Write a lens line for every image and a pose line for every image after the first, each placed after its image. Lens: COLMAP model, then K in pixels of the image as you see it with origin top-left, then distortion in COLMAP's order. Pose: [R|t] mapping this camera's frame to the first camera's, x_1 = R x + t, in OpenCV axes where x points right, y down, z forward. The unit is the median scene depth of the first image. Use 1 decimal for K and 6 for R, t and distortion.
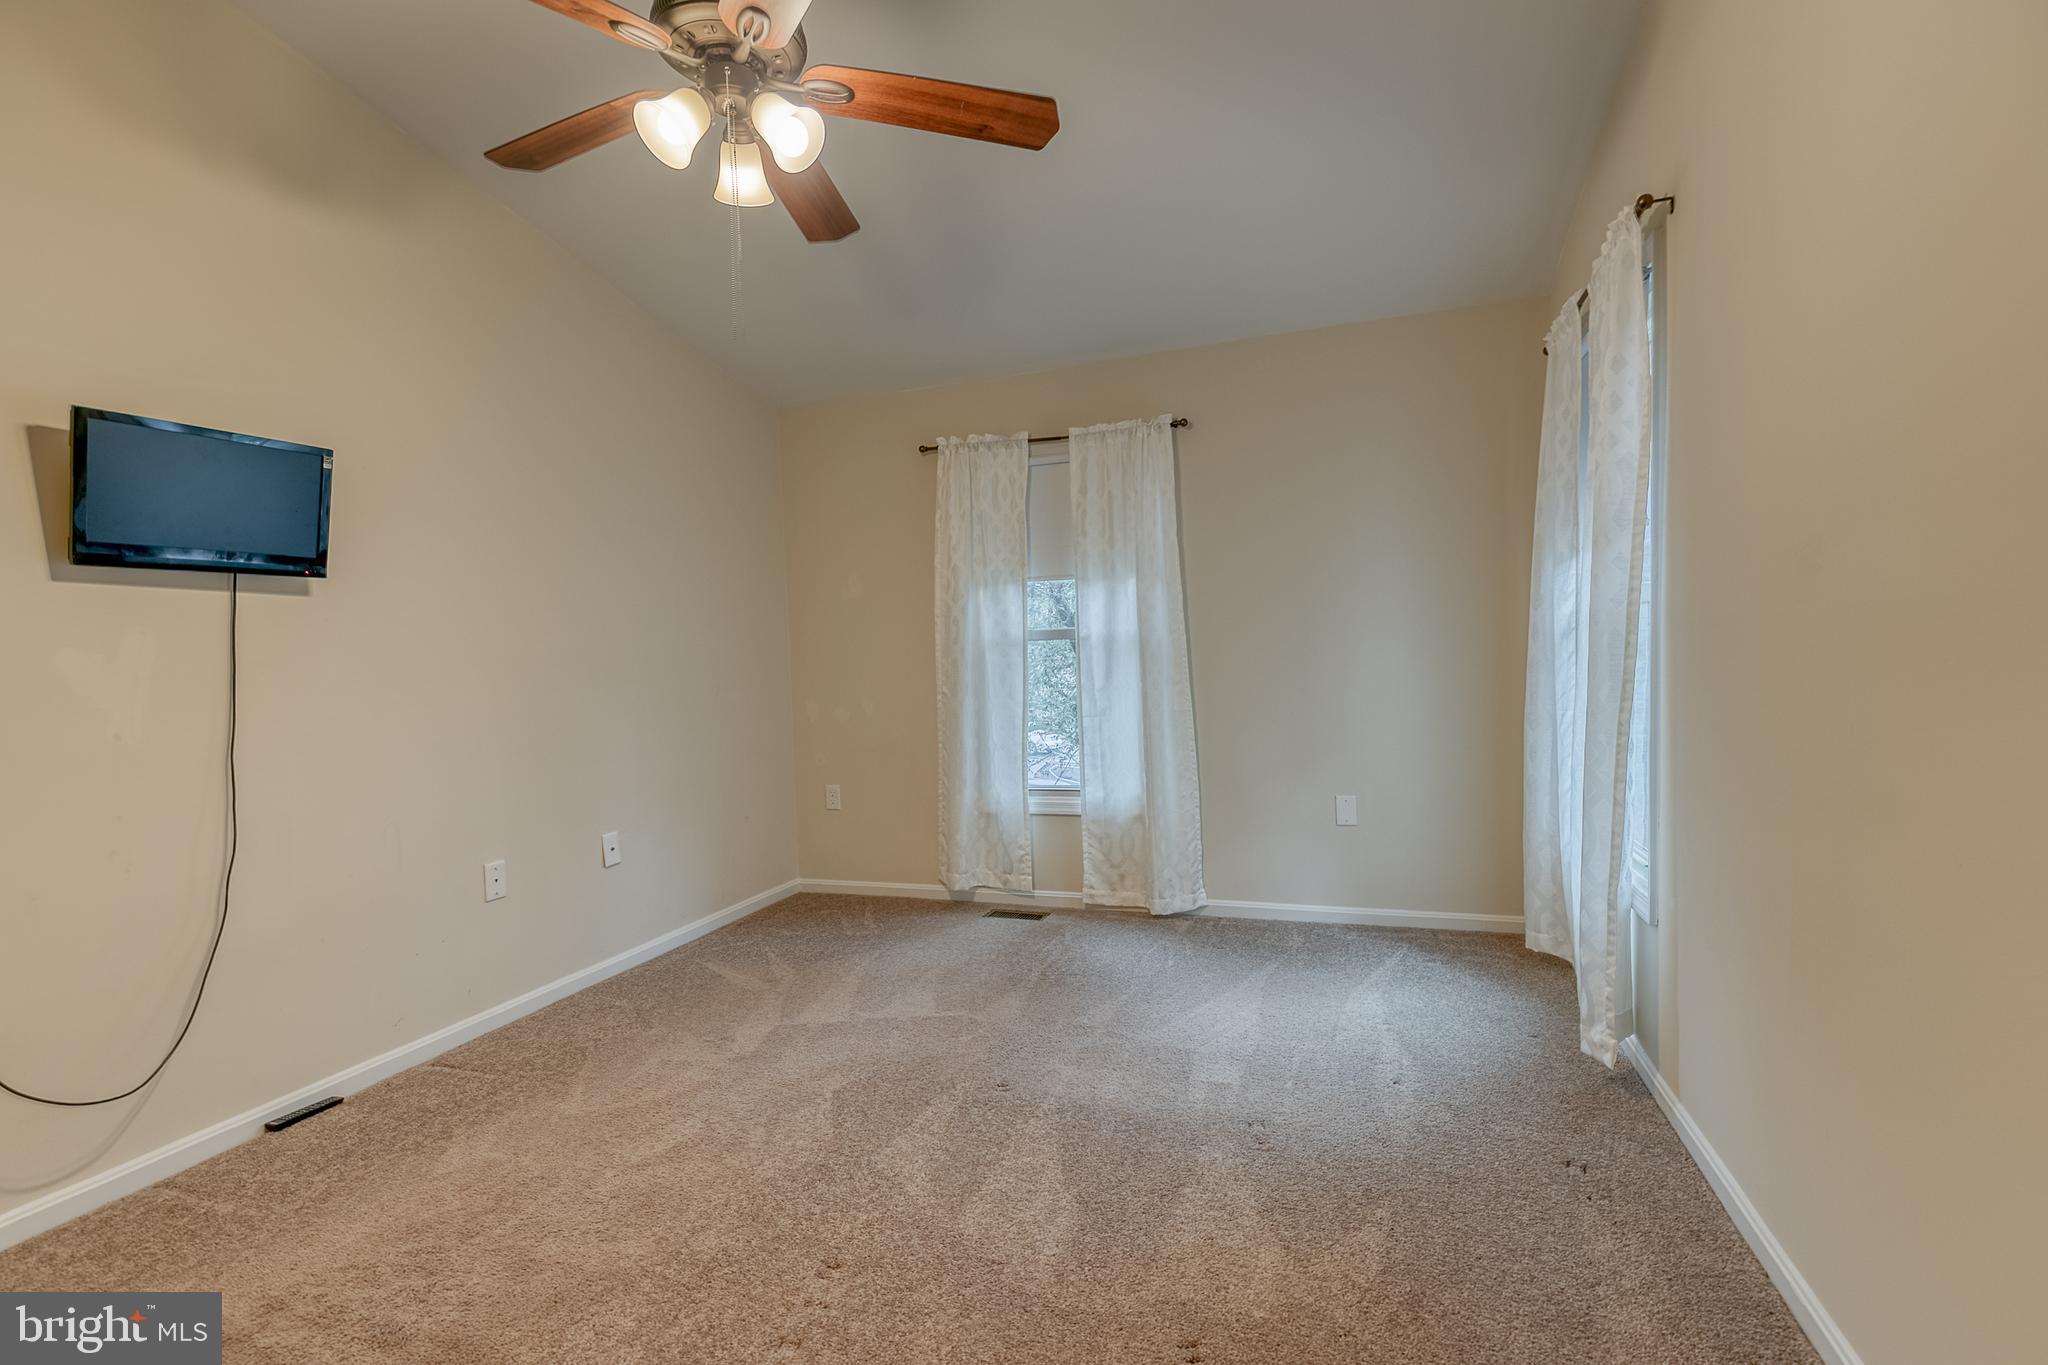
lens RADIAL K [[971.4, 0, 1002.3], [0, 971.4, 695.4], [0, 0, 1]] dist [0.015029, -0.000370]
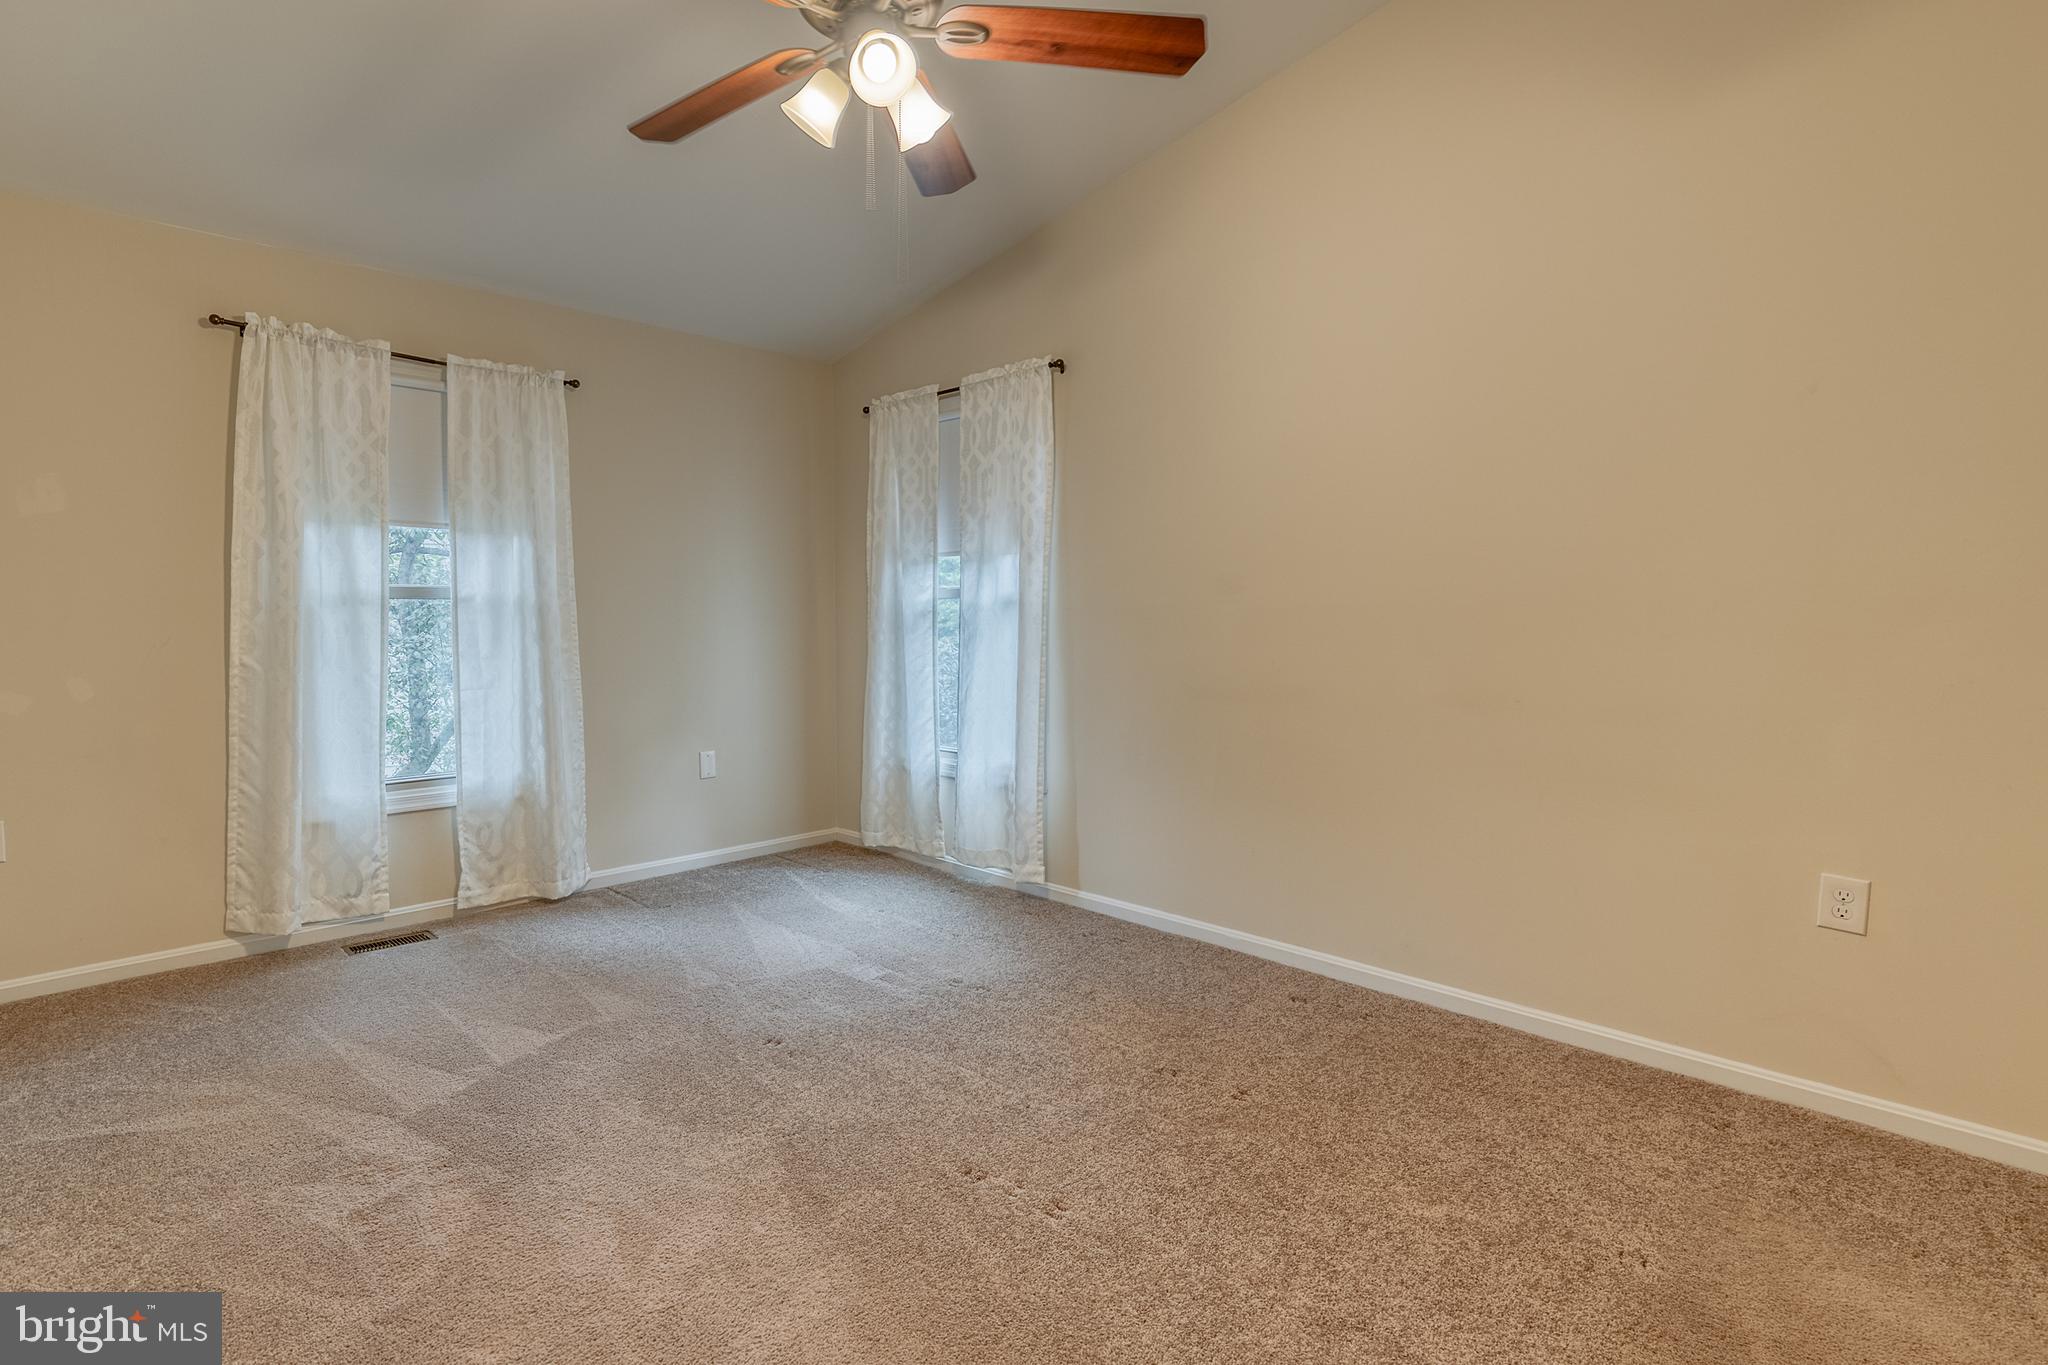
lens RADIAL K [[959.2, 0, 1018.0], [0, 959.2, 622.1], [0, 0, 1]] dist [0.000348, -0.000073]
pose [[0.432479, 0.027839, 0.901214, -0.469385], [0.019541, 0.998999, -0.040237, 0.005888], [-0.901432, 0.035012, 0.431502, 0.188039]]
